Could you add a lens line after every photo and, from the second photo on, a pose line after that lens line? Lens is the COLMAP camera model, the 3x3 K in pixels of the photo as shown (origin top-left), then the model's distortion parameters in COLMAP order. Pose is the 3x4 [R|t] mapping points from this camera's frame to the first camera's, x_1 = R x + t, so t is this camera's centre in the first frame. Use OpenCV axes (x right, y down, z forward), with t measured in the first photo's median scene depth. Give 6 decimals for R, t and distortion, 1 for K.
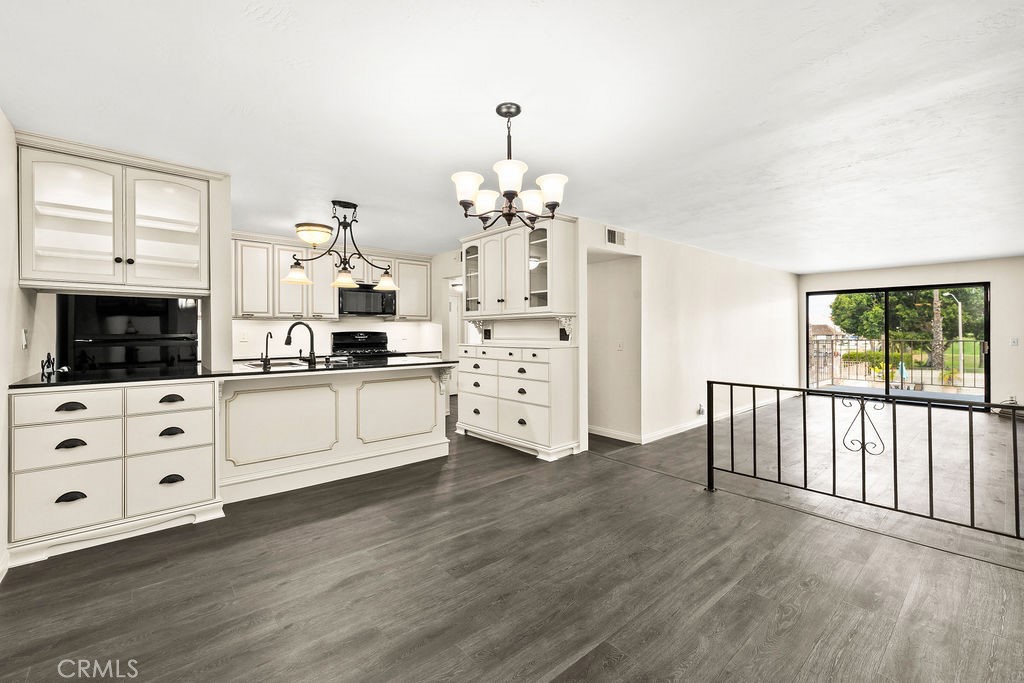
lens RADIAL K [[429.4, 0, 508.0], [0, 429.4, 331.0], [0, 0, 1]] dist [-0.000385, -0.000186]
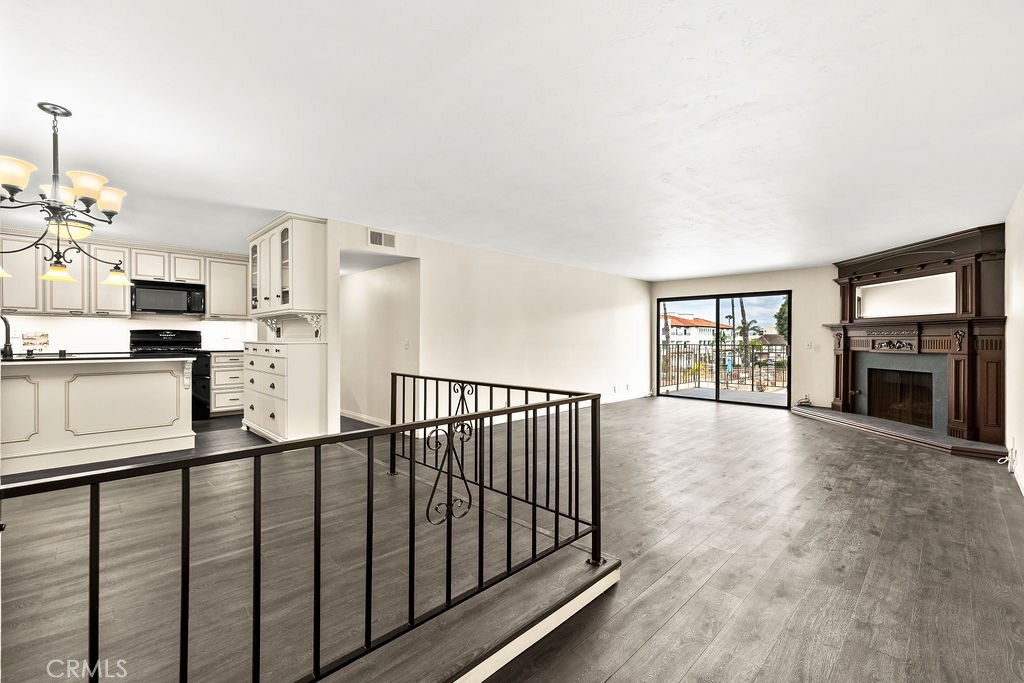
lens RADIAL K [[434.5, 0, 512.0], [0, 434.5, 341.5], [0, 0, 1]] dist [0.001883, -0.000046]
pose [[0.997497, 0.006822, 0.070380, 0.600629], [-0.007280, 0.999954, 0.006261, 0.025571], [-0.070334, -0.006758, 0.997501, -0.091903]]
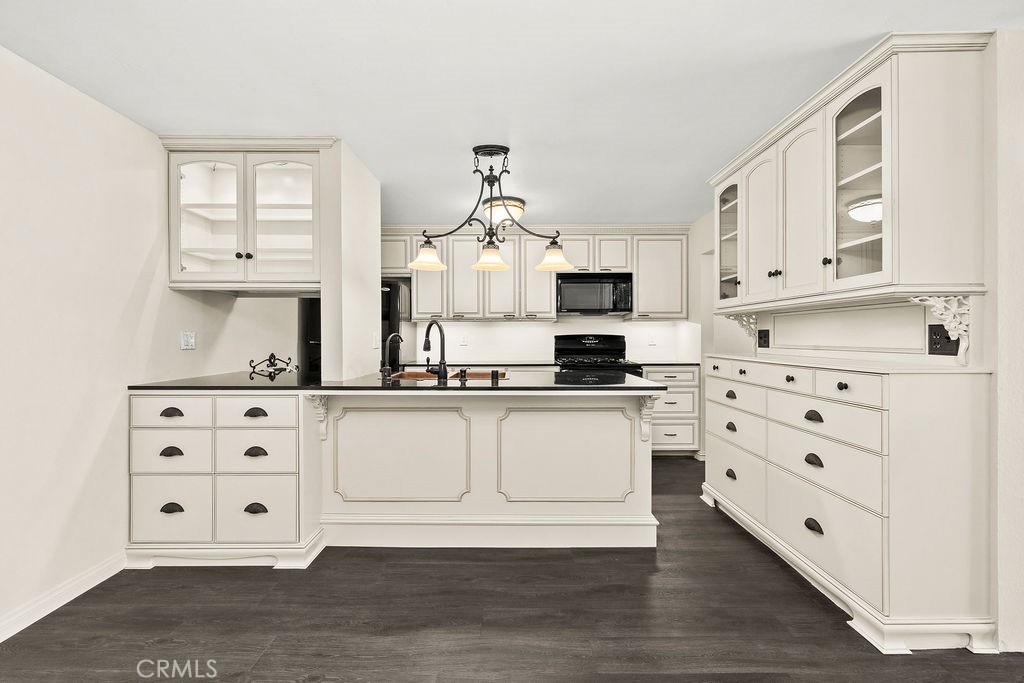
lens RADIAL K [[432.8, 0, 509.4], [0, 432.8, 337.9], [0, 0, 1]] dist [0.000438, -0.000132]
pose [[0.755781, 0.003998, -0.654812, 0.101325], [-0.000271, 0.999983, 0.005793, 0.004737], [0.654825, -0.004201, 0.755769, 0.481201]]
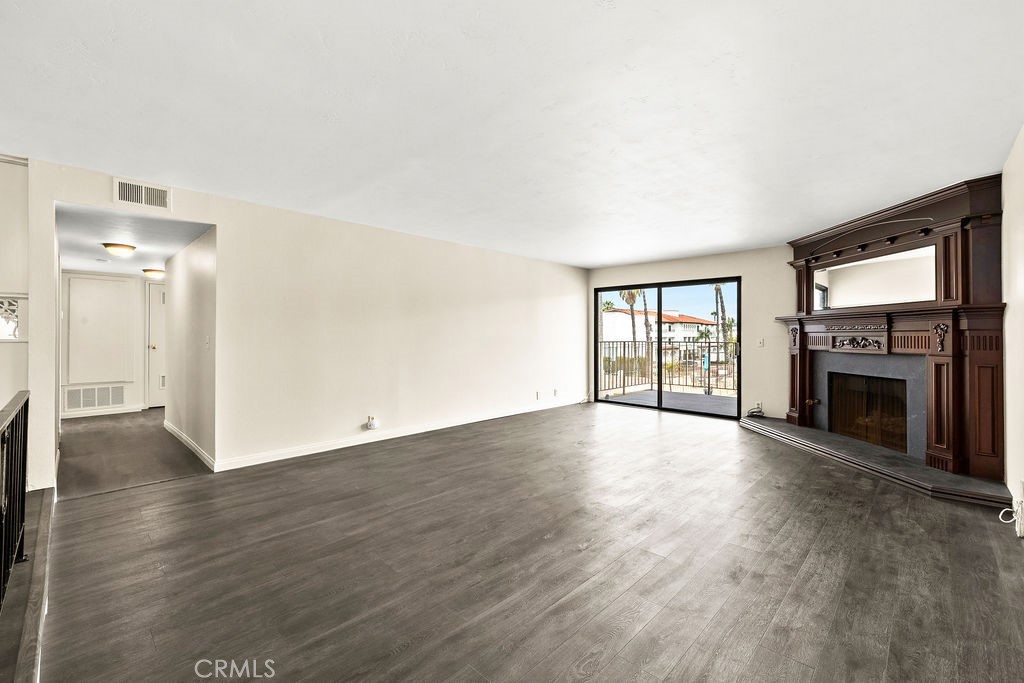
lens RADIAL K [[430.1, 0, 512.1], [0, 430.1, 333.9], [0, 0, 1]] dist [0.000271, 0.000026]
pose [[0.996061, 0.007266, 0.088371, 1.002137], [-0.007020, 0.999971, -0.003091, 0.023573], [-0.088391, 0.002459, 0.996083, 0.252143]]
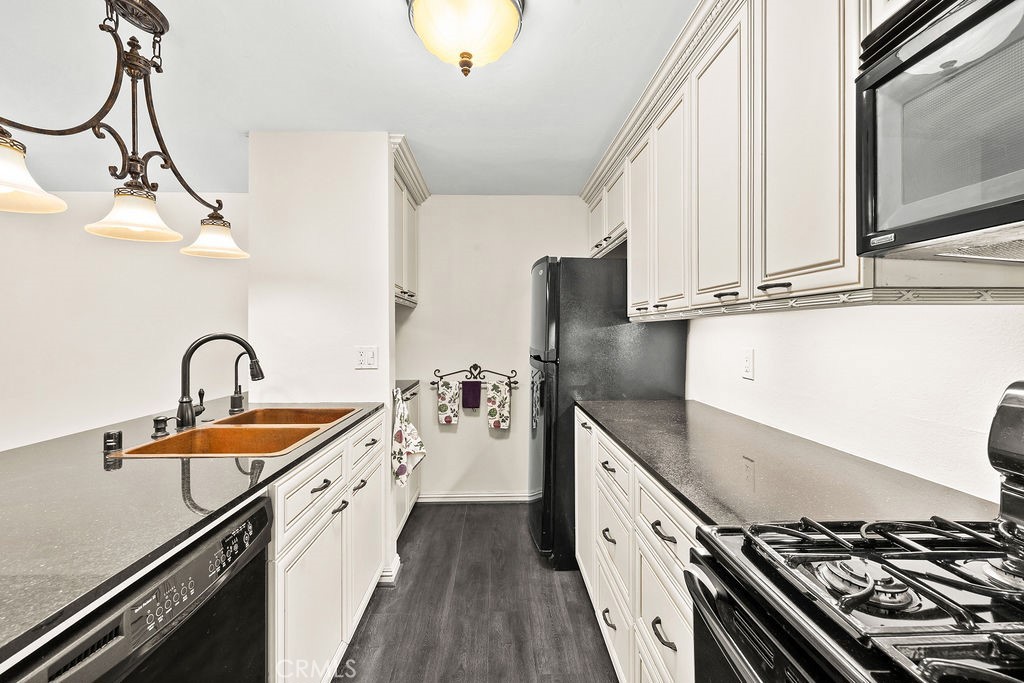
lens RADIAL K [[430.1, 0, 512.1], [0, 430.1, 333.9], [0, 0, 1]] dist [0.000271, 0.000026]
pose [[-0.626328, 0.005962, -0.779536, -0.291254], [0.003990, 0.999982, 0.004442, -0.020231], [0.779549, -0.000328, -0.626341, 1.454020]]
